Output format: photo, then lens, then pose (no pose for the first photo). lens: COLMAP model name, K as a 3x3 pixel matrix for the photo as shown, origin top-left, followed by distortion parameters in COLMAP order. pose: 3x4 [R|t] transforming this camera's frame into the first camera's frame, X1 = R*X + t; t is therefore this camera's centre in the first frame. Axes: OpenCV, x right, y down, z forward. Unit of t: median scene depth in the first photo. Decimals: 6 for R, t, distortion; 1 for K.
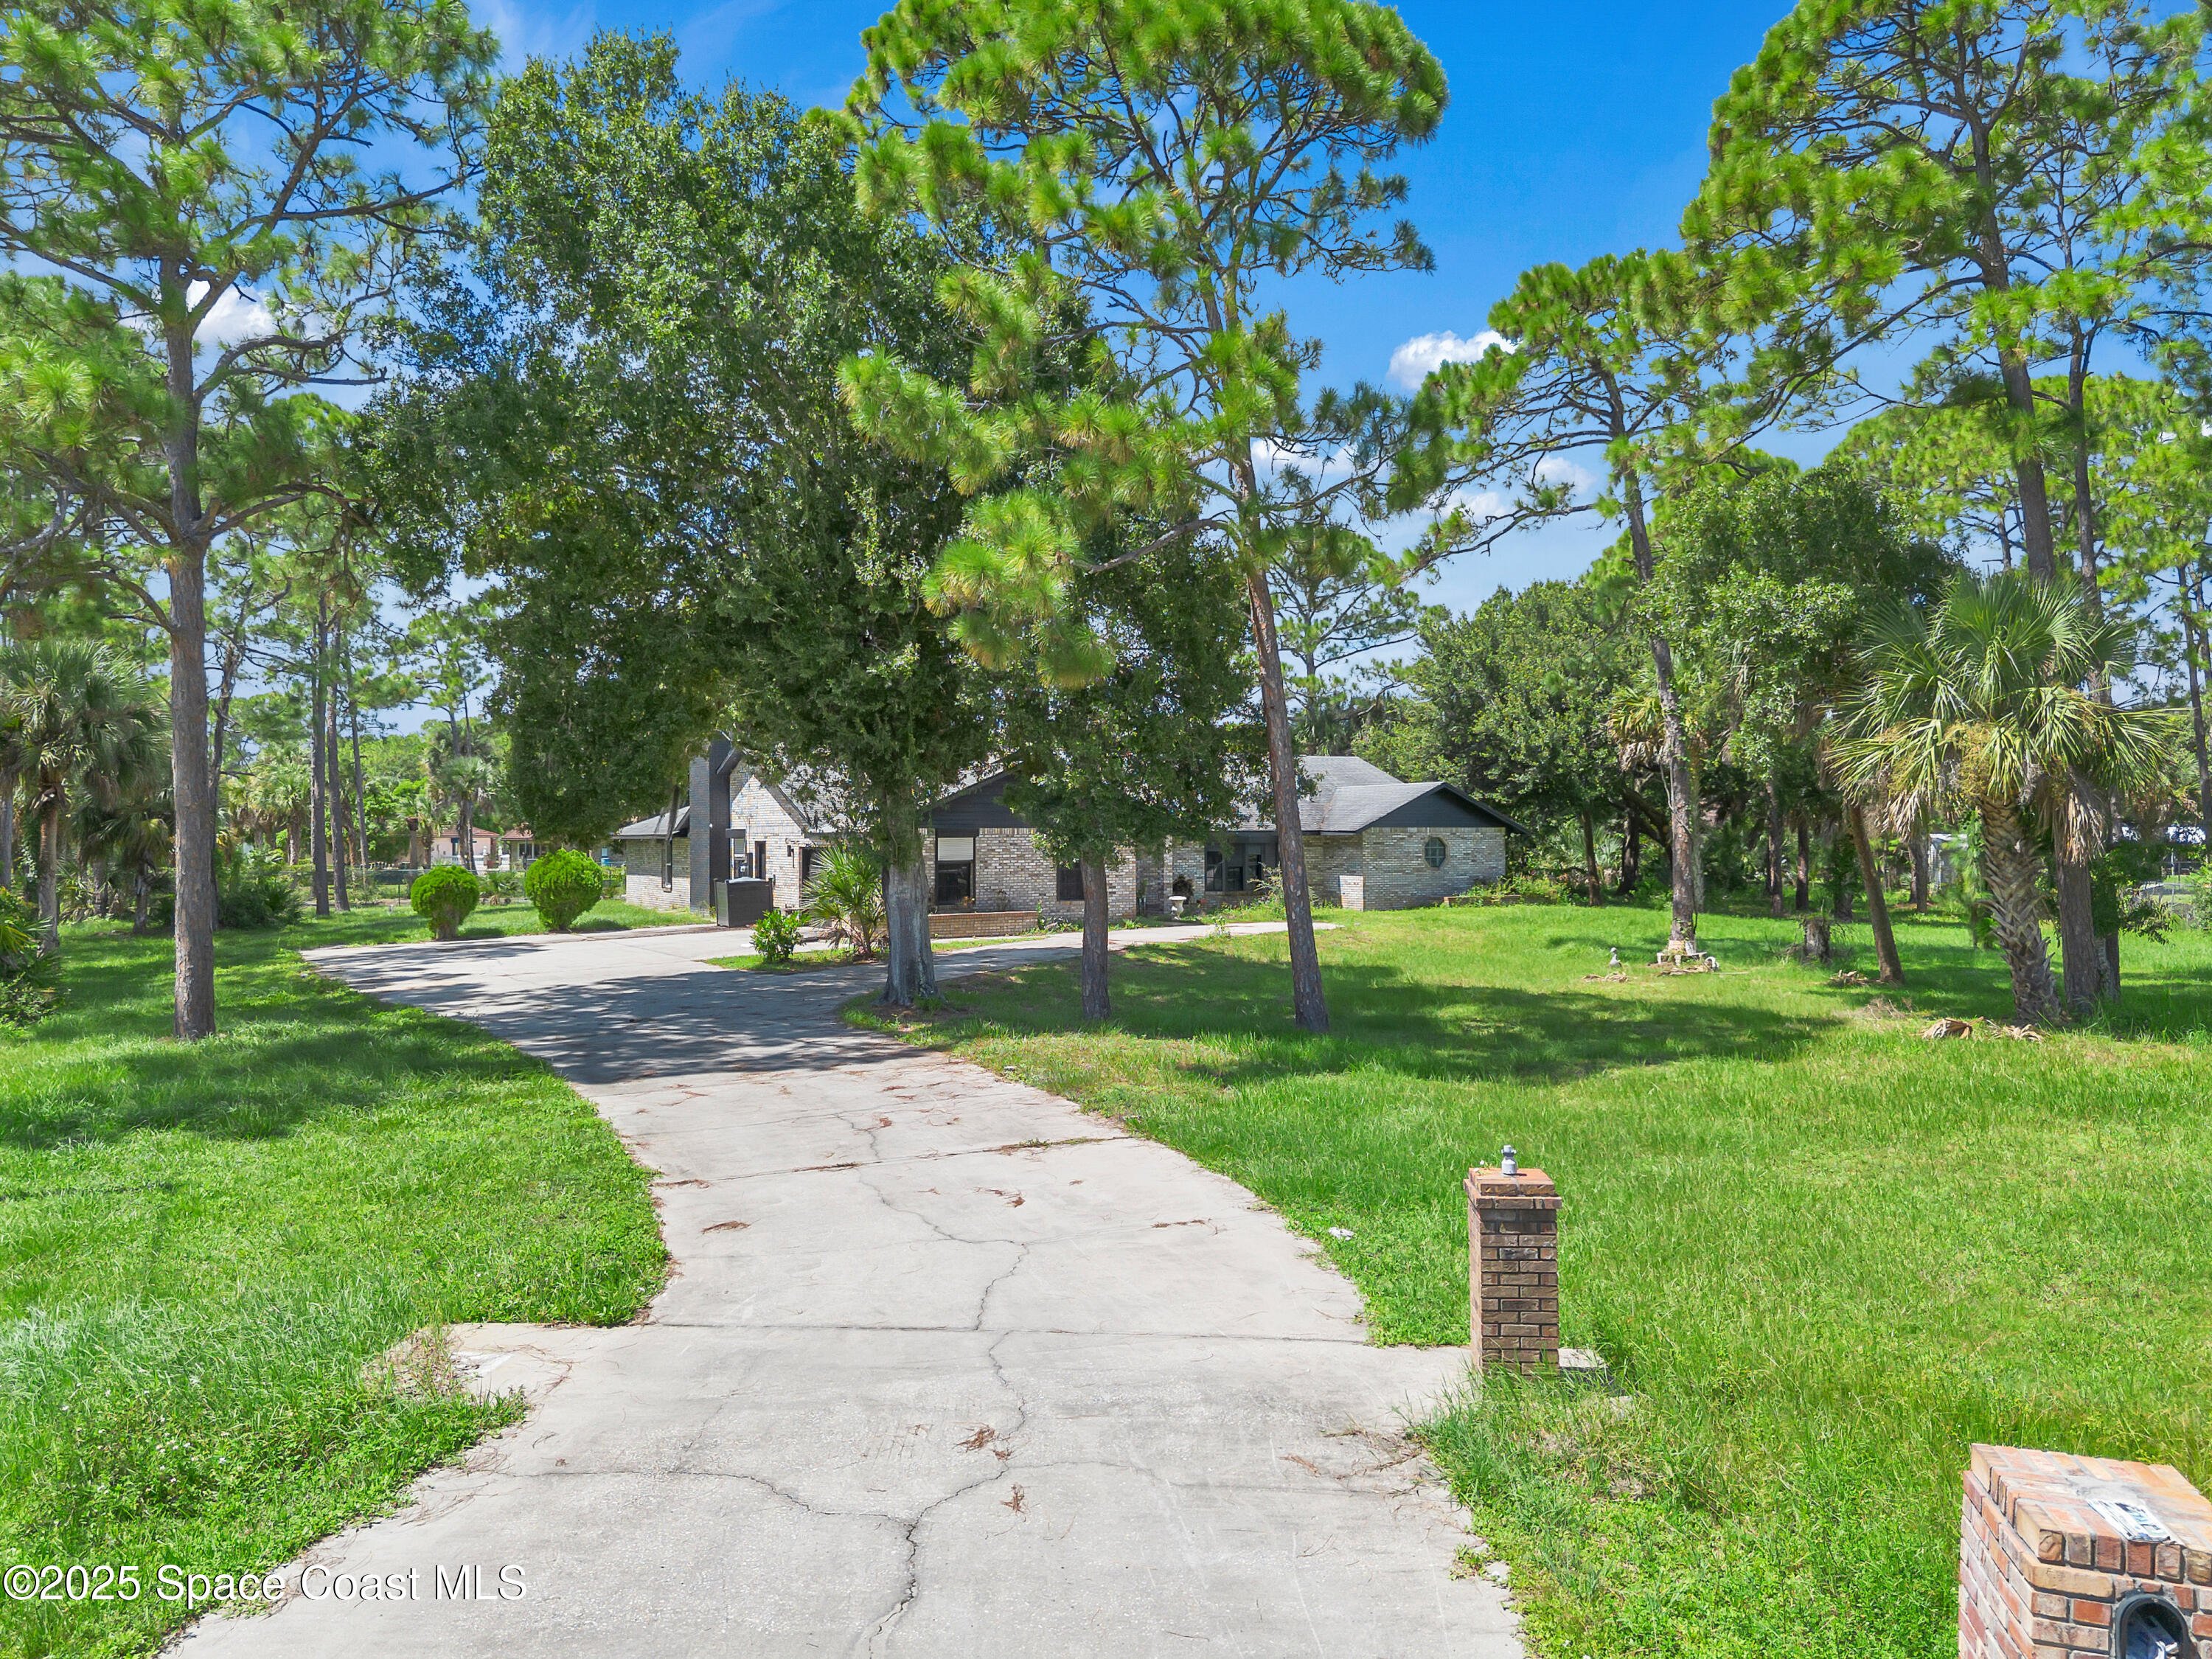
lens RADIAL K [[1555.7, 0, 1103.5], [0, 1555.7, 832.7], [0, 0, 1]] dist [-0.059582, 0.000218]
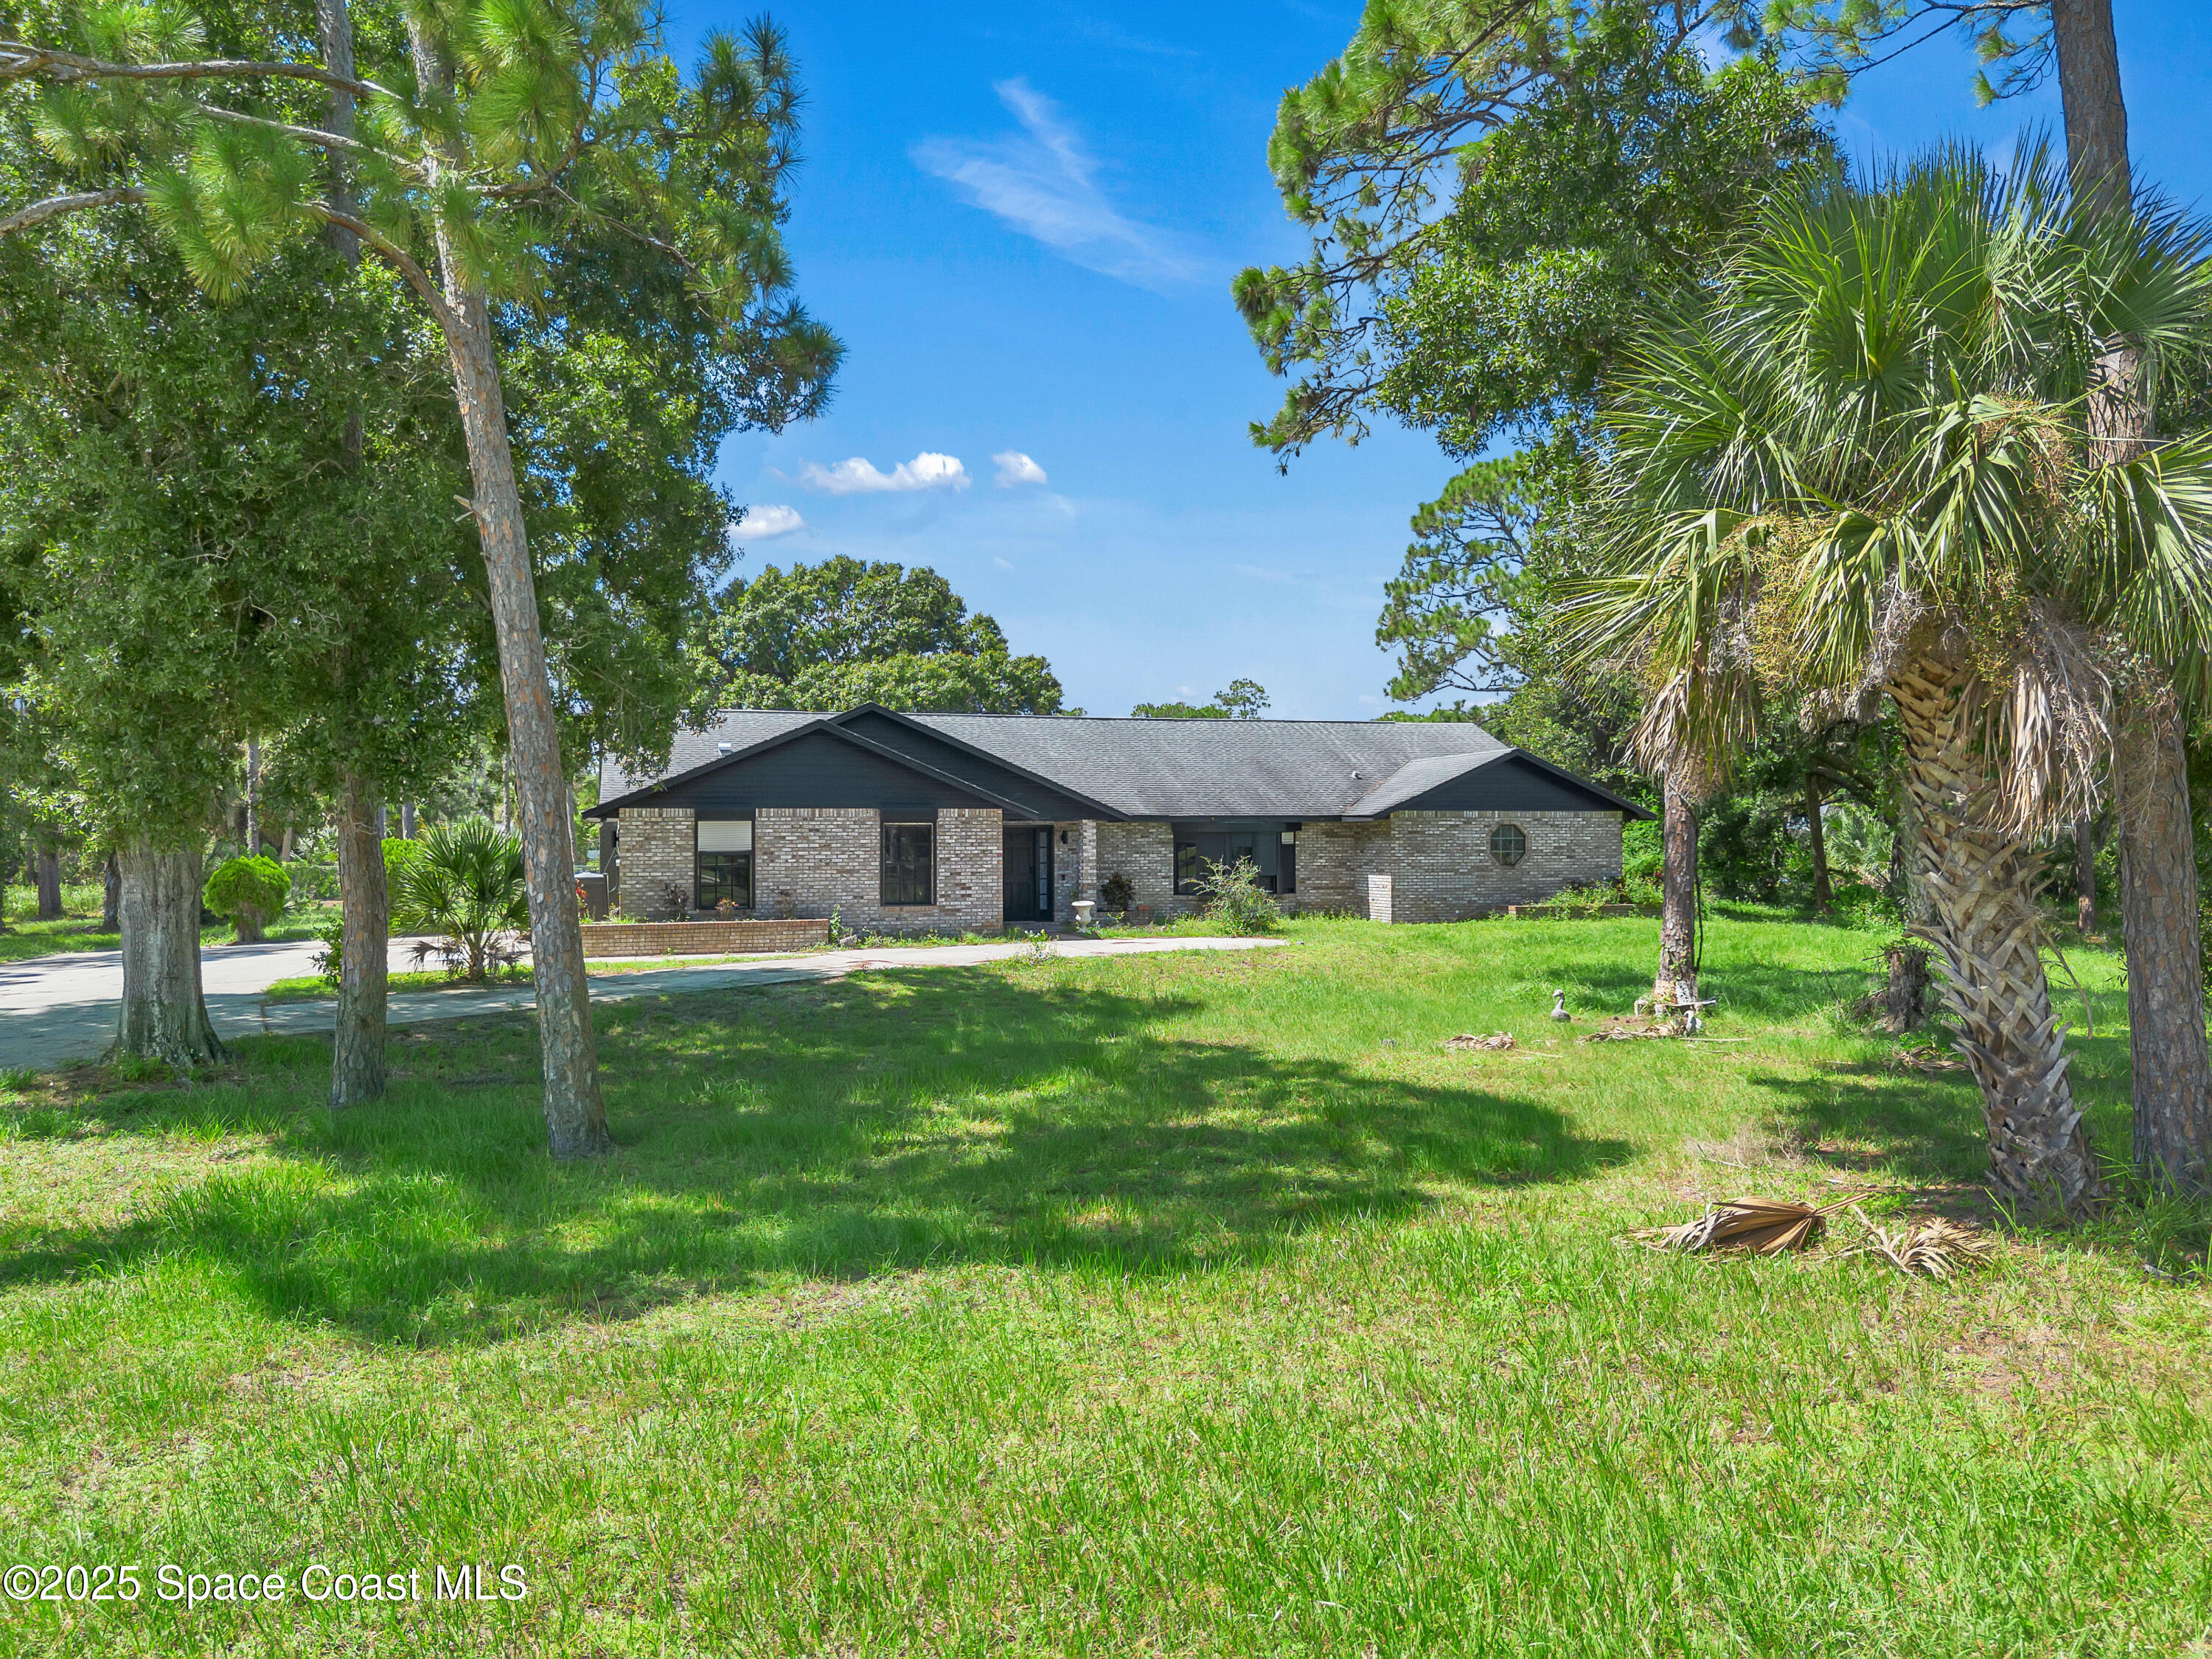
lens RADIAL K [[1555.7, 0, 1108.5], [0, 1555.7, 833.0], [0, 0, 1]] dist [-0.059582, 0.000218]
pose [[0.965186, -0.001911, -0.261558, 0.231553], [0.001415, 0.999997, -0.002083, 0.008748], [0.261561, 0.001640, 0.965186, 0.250973]]
